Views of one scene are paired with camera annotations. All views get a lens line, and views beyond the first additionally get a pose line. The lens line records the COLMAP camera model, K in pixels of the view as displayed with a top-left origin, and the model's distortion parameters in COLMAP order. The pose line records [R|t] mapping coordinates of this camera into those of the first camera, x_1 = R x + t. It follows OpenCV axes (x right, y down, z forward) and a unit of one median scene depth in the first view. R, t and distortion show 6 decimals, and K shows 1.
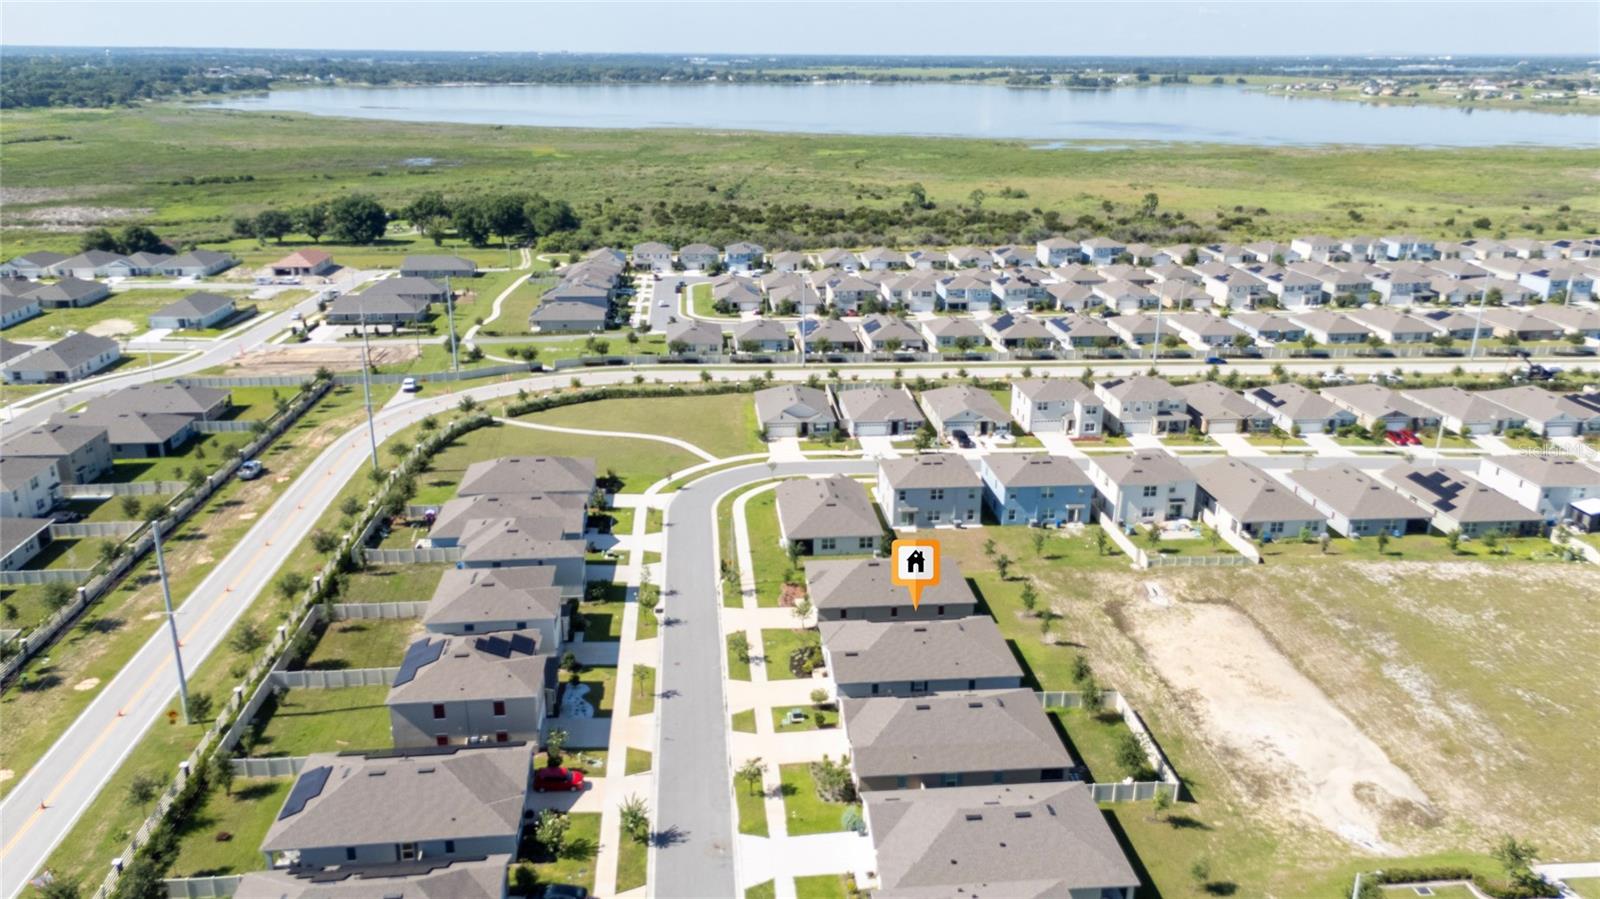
lens RADIAL K [[1167.8, 0, 803.4], [0, 1167.8, 454.4], [0, 0, 1]] dist [0.083121, -0.078170]
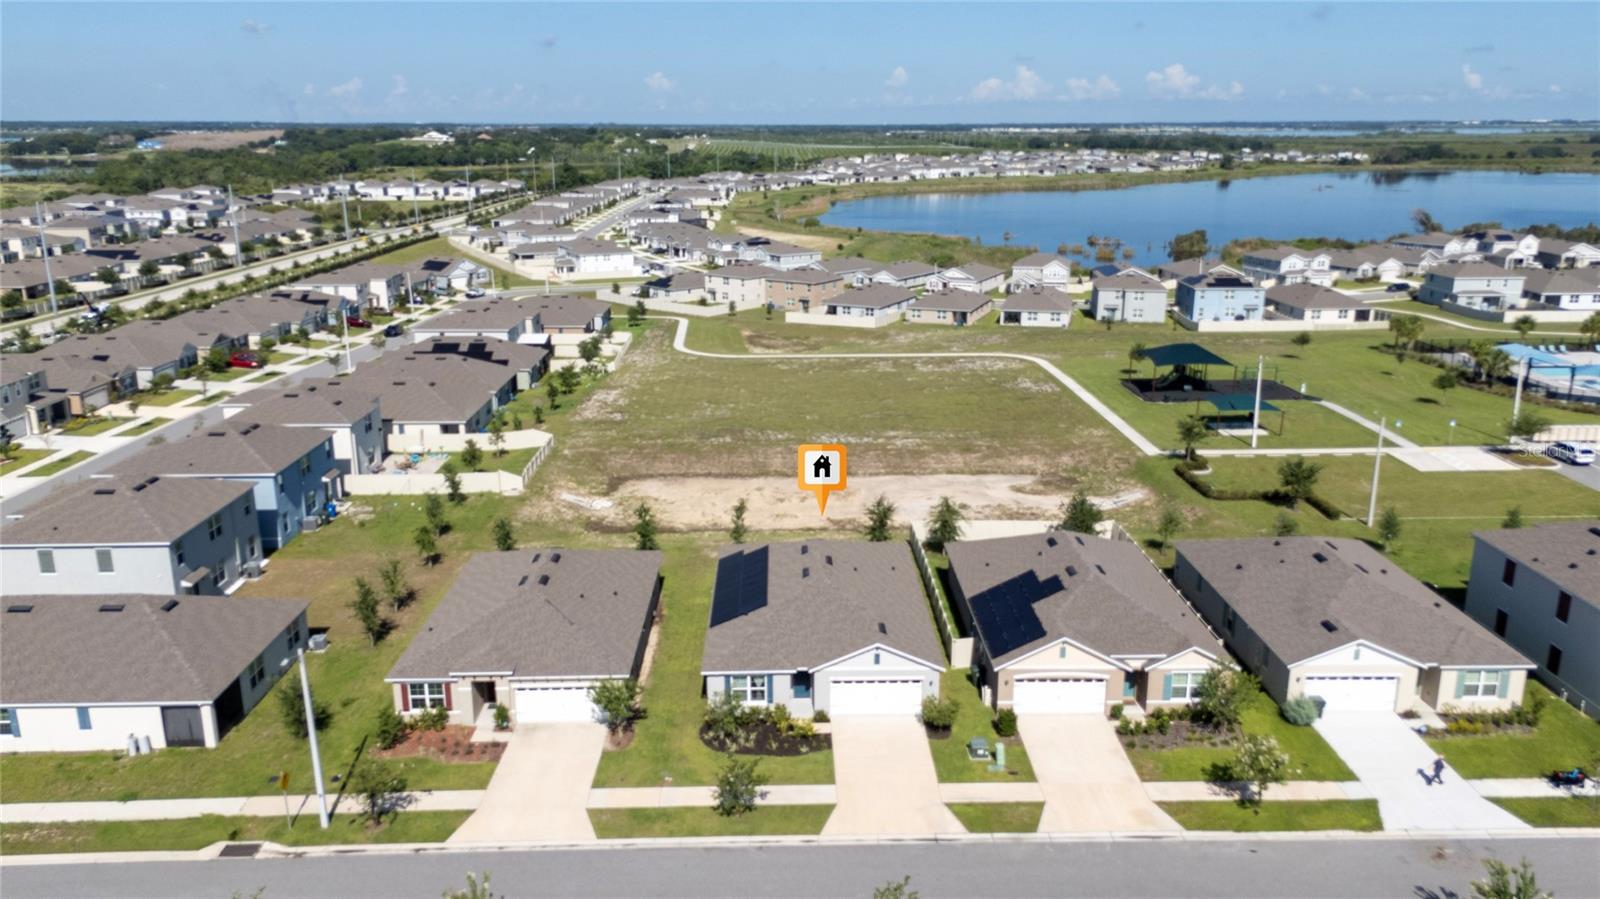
lens RADIAL K [[1167.8, 0, 803.4], [0, 1167.8, 454.4], [0, 0, 1]] dist [0.083121, -0.078170]
pose [[0.078314, -0.277033, 0.957664, -0.268159], [0.325867, 0.914960, 0.238032, -0.025418], [-0.942166, 0.293430, 0.161931, 0.542985]]
